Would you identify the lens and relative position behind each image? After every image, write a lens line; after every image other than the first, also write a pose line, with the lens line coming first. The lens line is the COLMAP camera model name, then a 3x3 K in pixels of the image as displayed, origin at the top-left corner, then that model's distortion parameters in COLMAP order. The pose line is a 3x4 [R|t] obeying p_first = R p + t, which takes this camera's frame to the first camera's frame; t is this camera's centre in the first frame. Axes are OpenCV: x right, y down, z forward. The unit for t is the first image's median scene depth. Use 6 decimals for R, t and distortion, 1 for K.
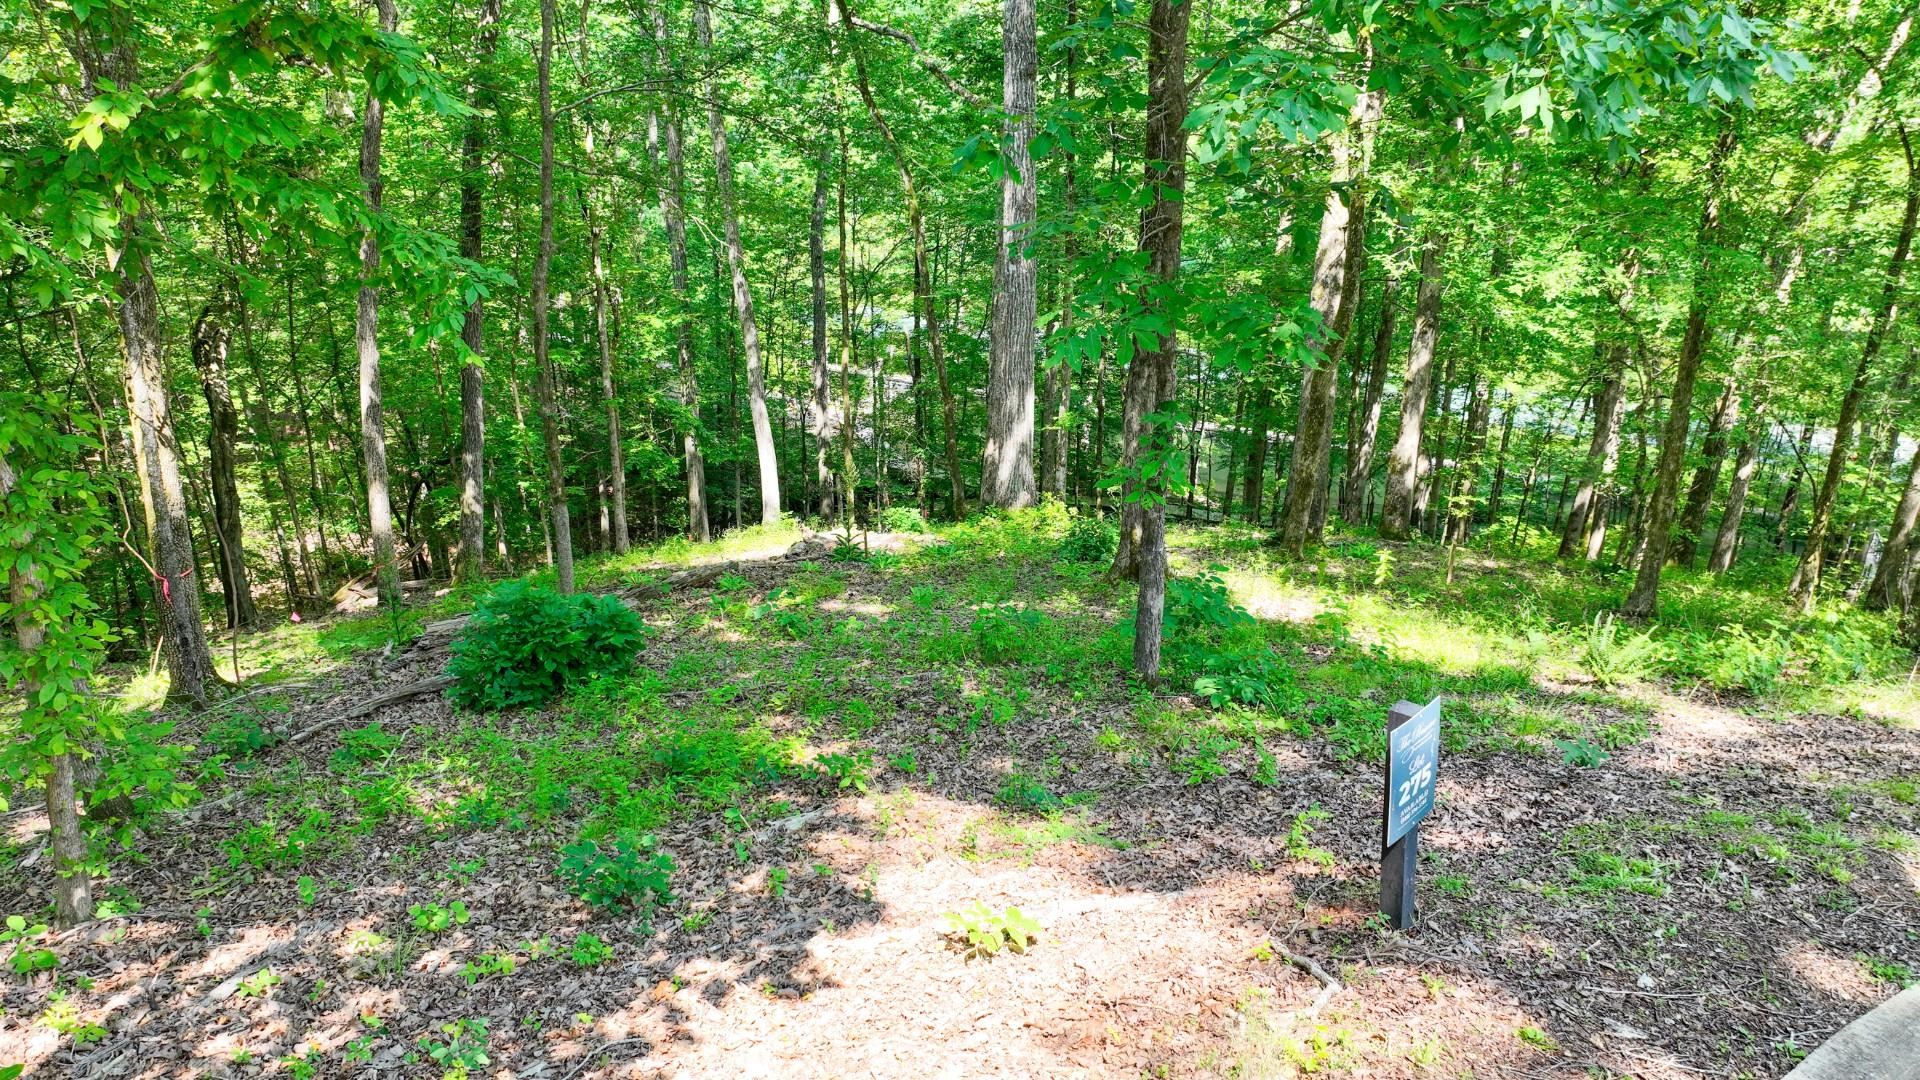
lens RADIAL K [[1347.2, 0, 959.2], [0, 1347.2, 544.2], [0, 0, 1]] dist [-0.005659, 0.022119]
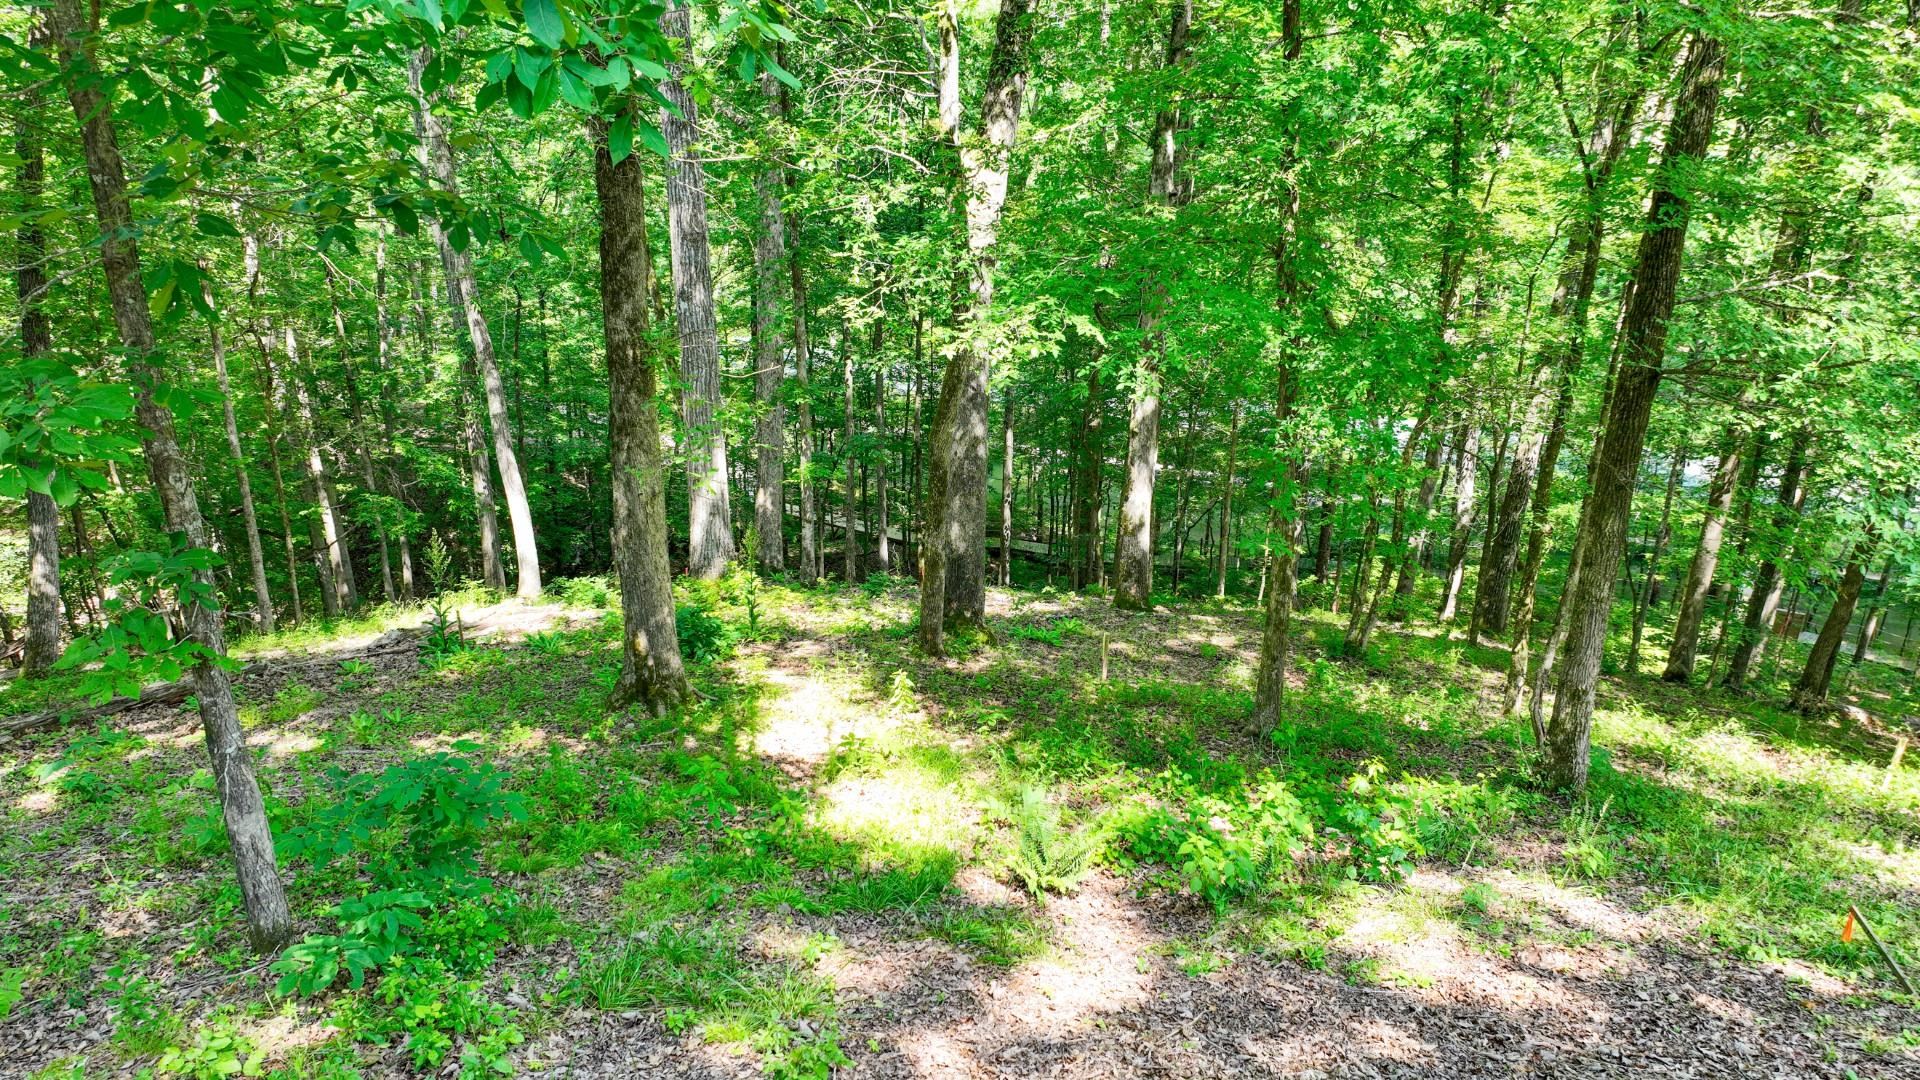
lens RADIAL K [[1347.2, 0, 961.2], [0, 1347.2, 541.0], [0, 0, 1]] dist [-0.005659, 0.022119]
pose [[0.999293, -0.011402, 0.035826, 0.252597], [0.012226, 0.999664, -0.022841, -0.040942], [-0.035554, 0.023263, 0.999097, 0.168661]]
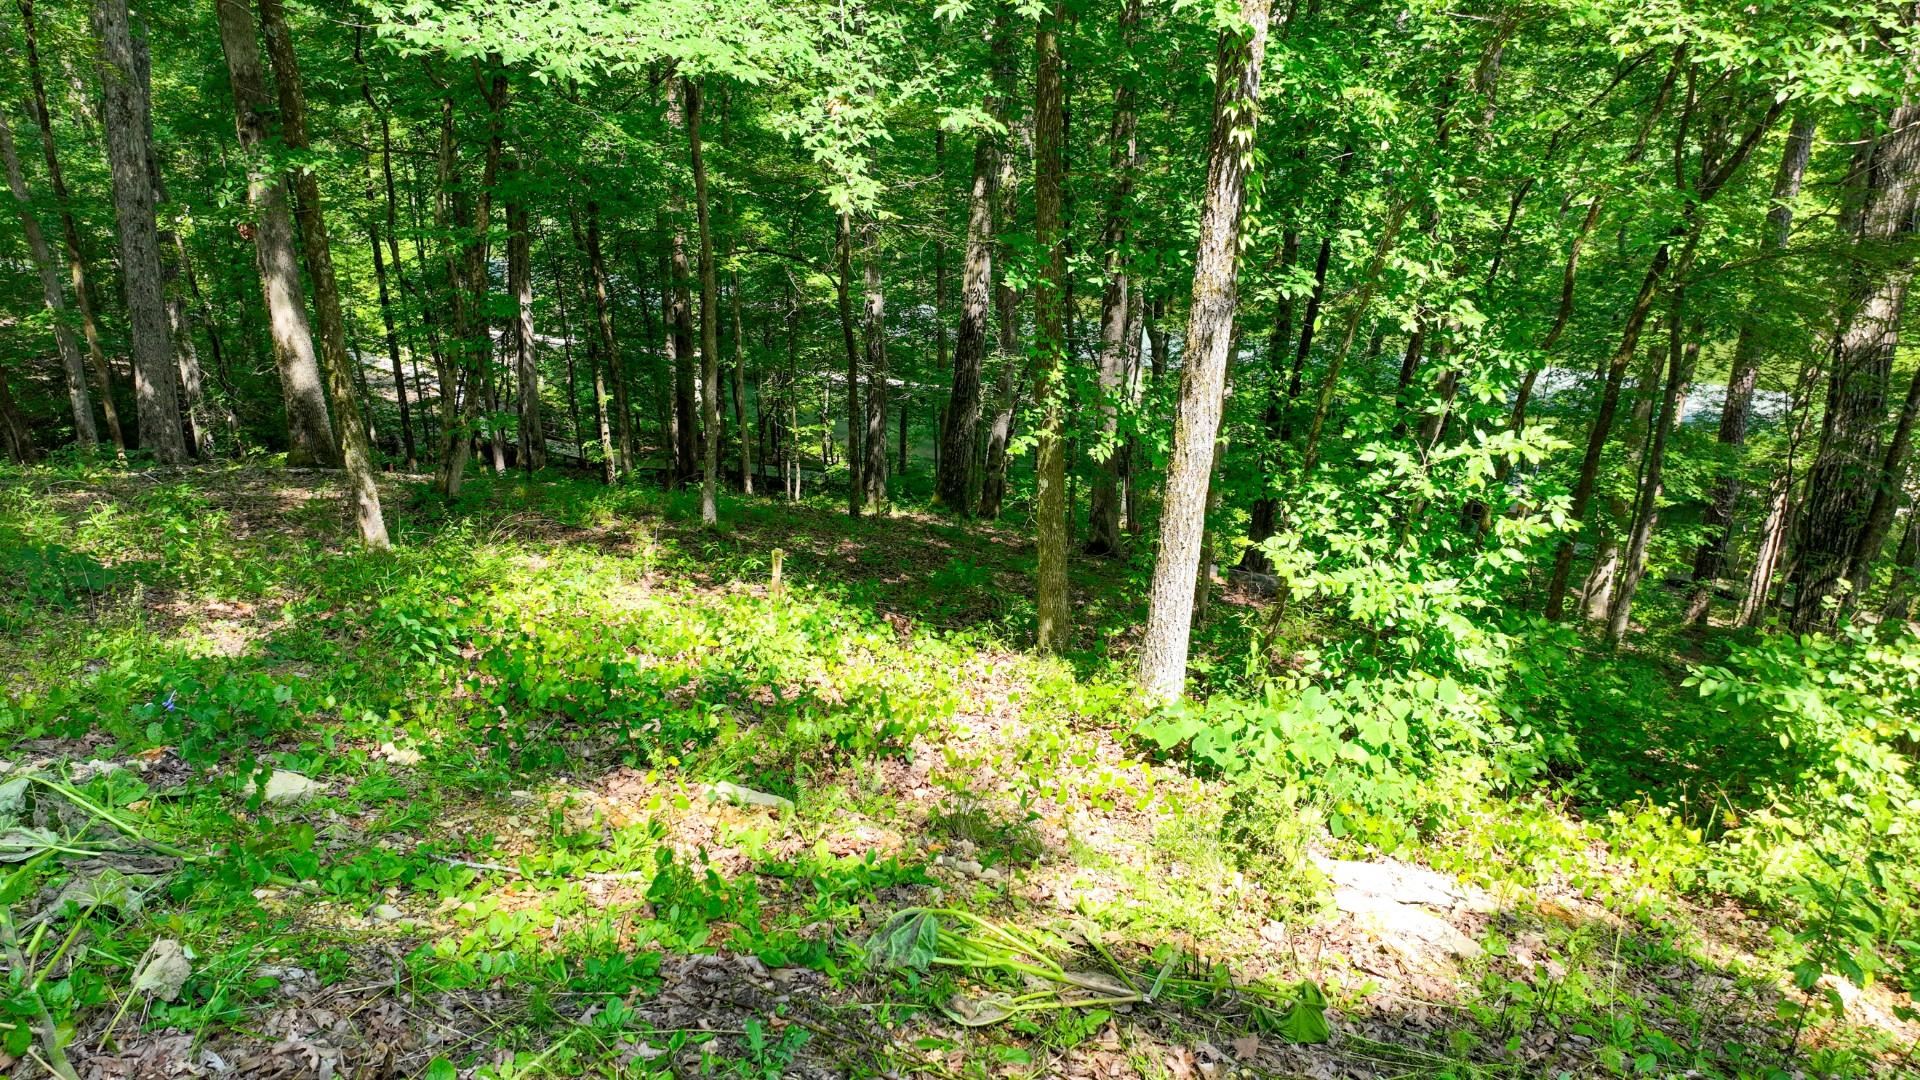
lens RADIAL K [[1347.2, 0, 960.8], [0, 1347.2, 550.0], [0, 0, 1]] dist [-0.005659, 0.022119]
pose [[0.995915, -0.036361, 0.082656, 0.824030], [0.034903, 0.999210, 0.019018, 0.050881], [-0.083283, -0.016055, 0.996397, 0.437642]]
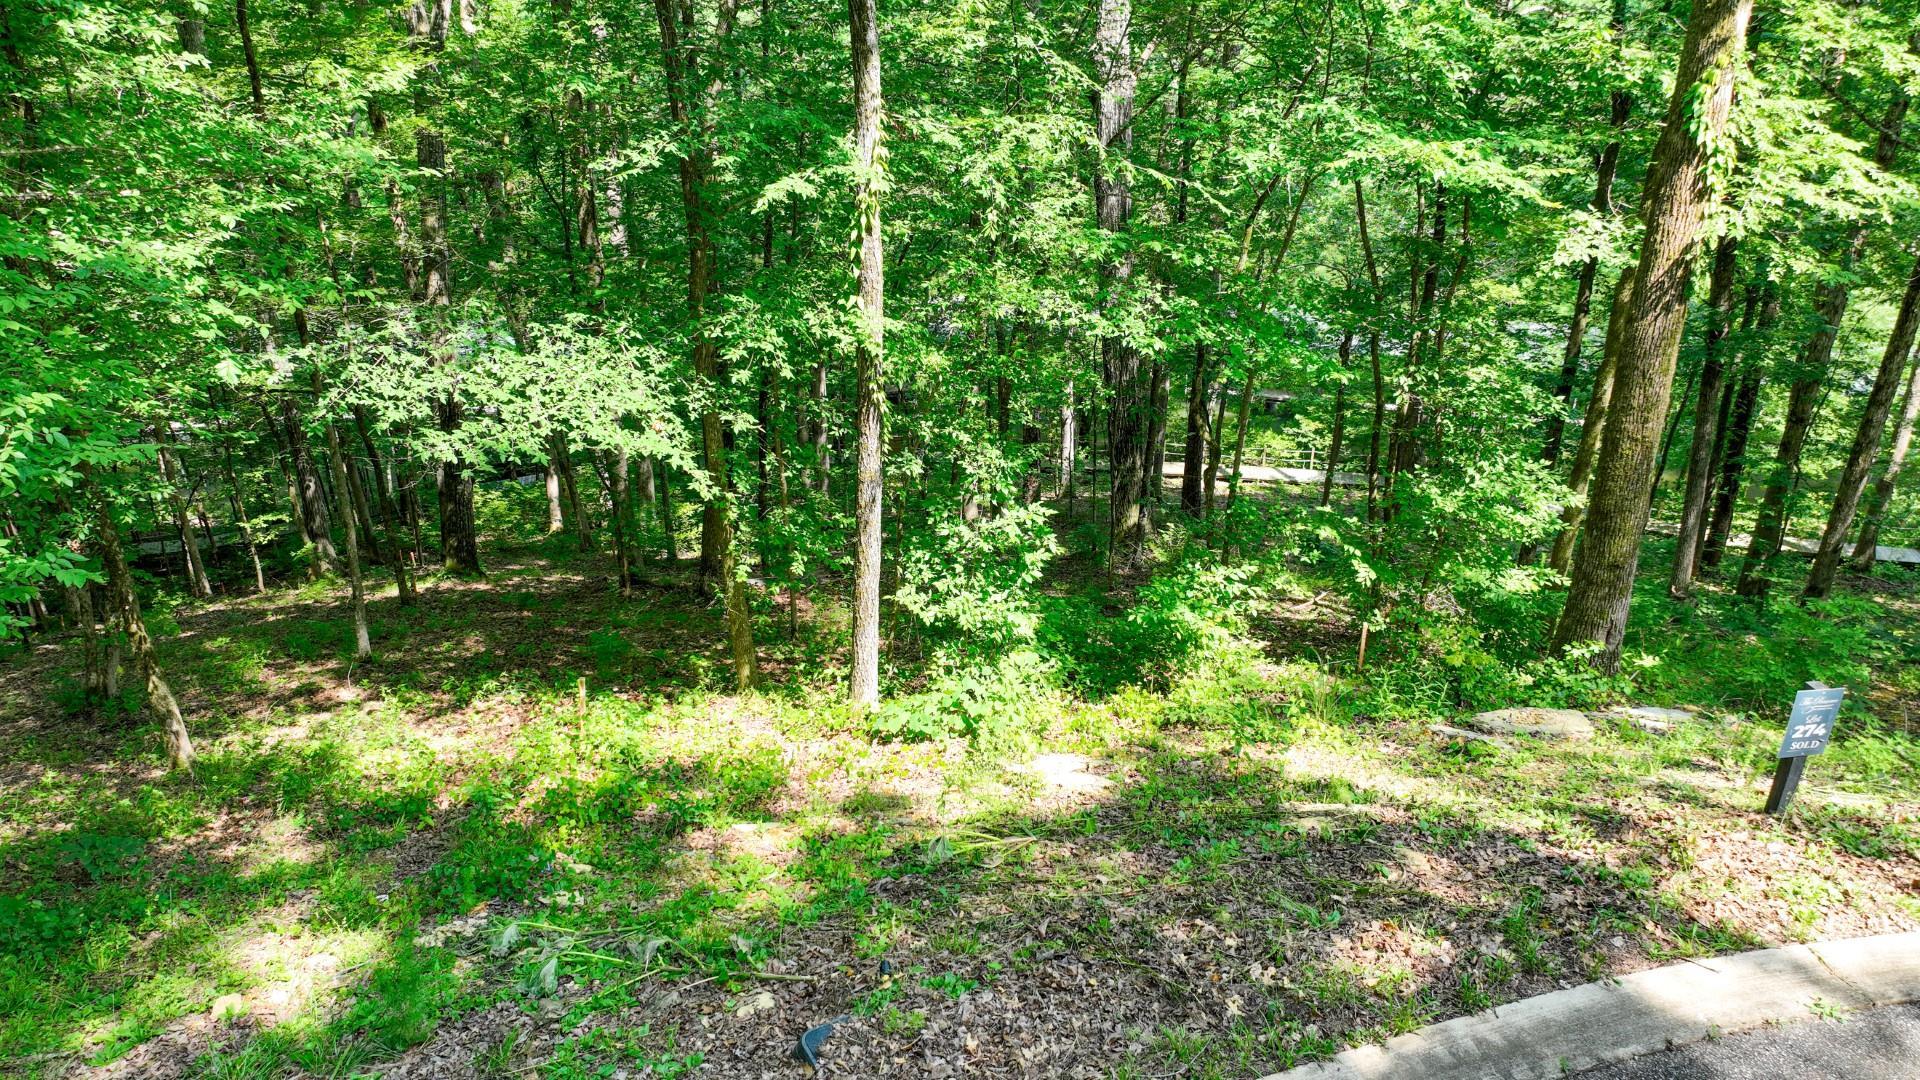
lens RADIAL K [[1347.2, 0, 955.2], [0, 1347.2, 536.9], [0, 0, 1]] dist [-0.005659, 0.022119]
pose [[0.819885, -0.263886, 0.508087, 0.632895], [0.237371, 0.964254, 0.117768, -0.043410], [-0.521002, 0.024049, 0.853216, 0.238262]]
